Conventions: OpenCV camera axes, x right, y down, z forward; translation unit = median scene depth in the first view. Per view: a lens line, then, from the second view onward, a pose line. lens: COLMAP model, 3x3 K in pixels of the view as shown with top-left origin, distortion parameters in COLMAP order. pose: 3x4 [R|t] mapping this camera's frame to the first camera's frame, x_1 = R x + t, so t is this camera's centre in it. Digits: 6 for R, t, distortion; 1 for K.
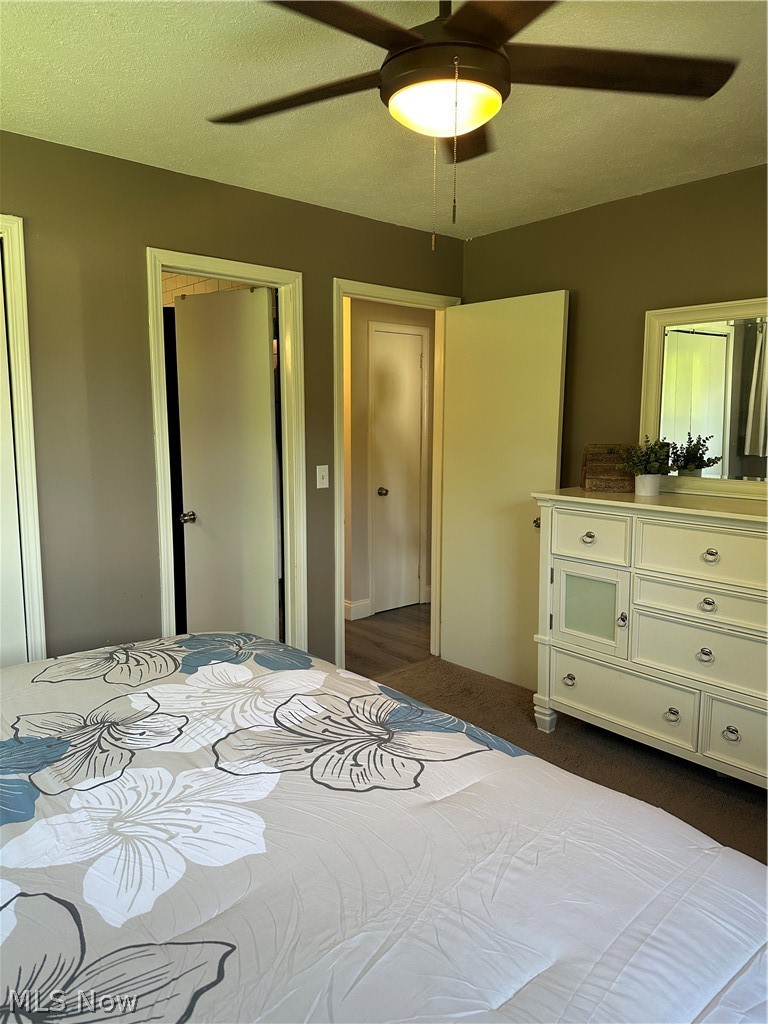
lens RADIAL K [[718.4, 0, 384.0], [0, 718.4, 512.0], [0, 0, 1]] dist [0.103713, -0.150263]
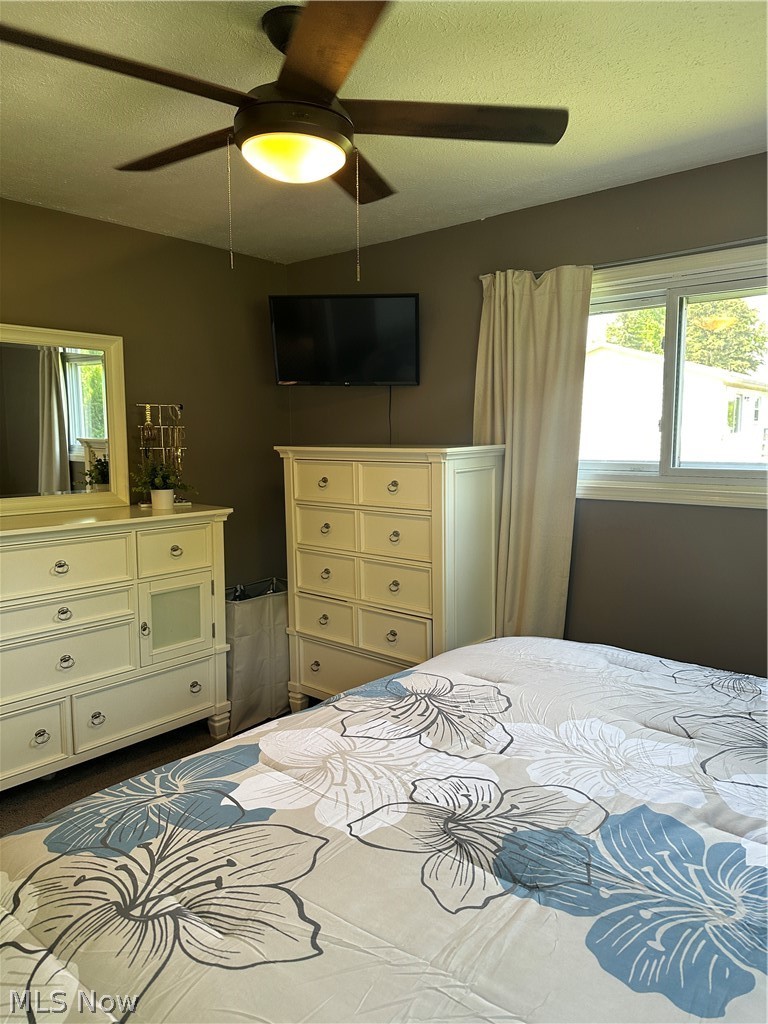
lens RADIAL K [[718.4, 0, 384.0], [0, 718.4, 512.0], [0, 0, 1]] dist [0.103713, -0.150263]
pose [[-0.148063, -0.108832, 0.982972, -0.916265], [0.136176, 0.982216, 0.129260, -0.129867], [-0.979558, 0.152996, -0.130609, 0.924942]]
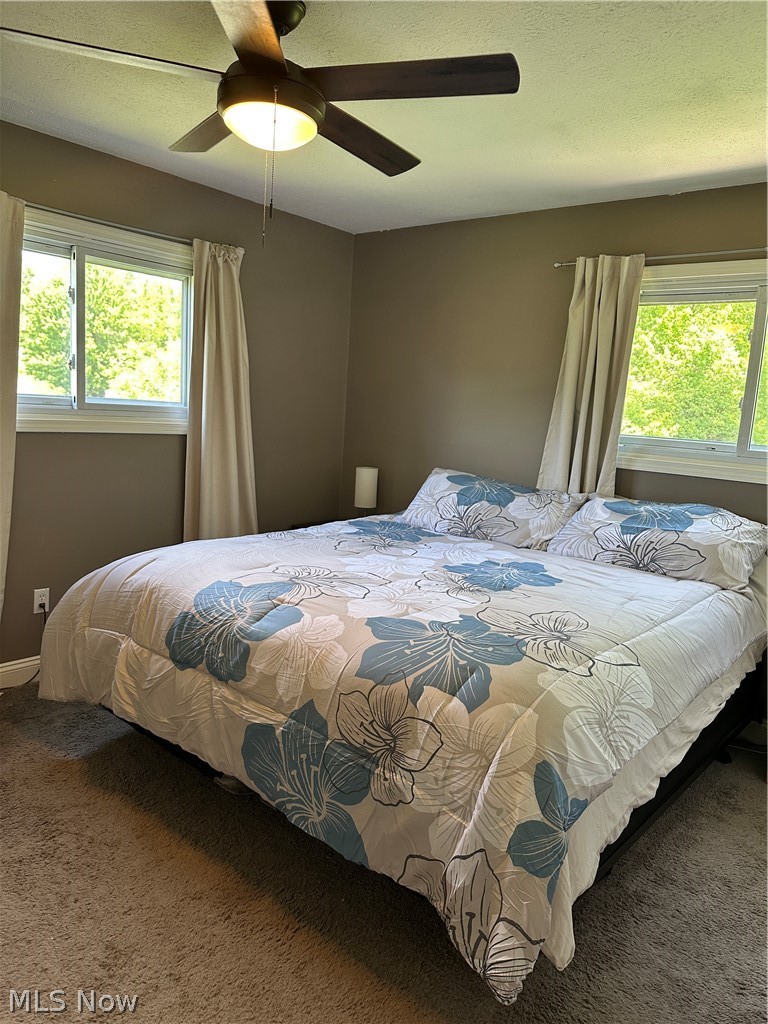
lens RADIAL K [[718.4, 0, 384.0], [0, 718.4, 512.0], [0, 0, 1]] dist [0.103713, -0.150263]
pose [[-0.985502, -0.042140, -0.164346, 0.059375], [-0.087774, 0.955592, 0.281317, -0.253934], [0.145193, 0.291664, -0.945437, 2.006968]]
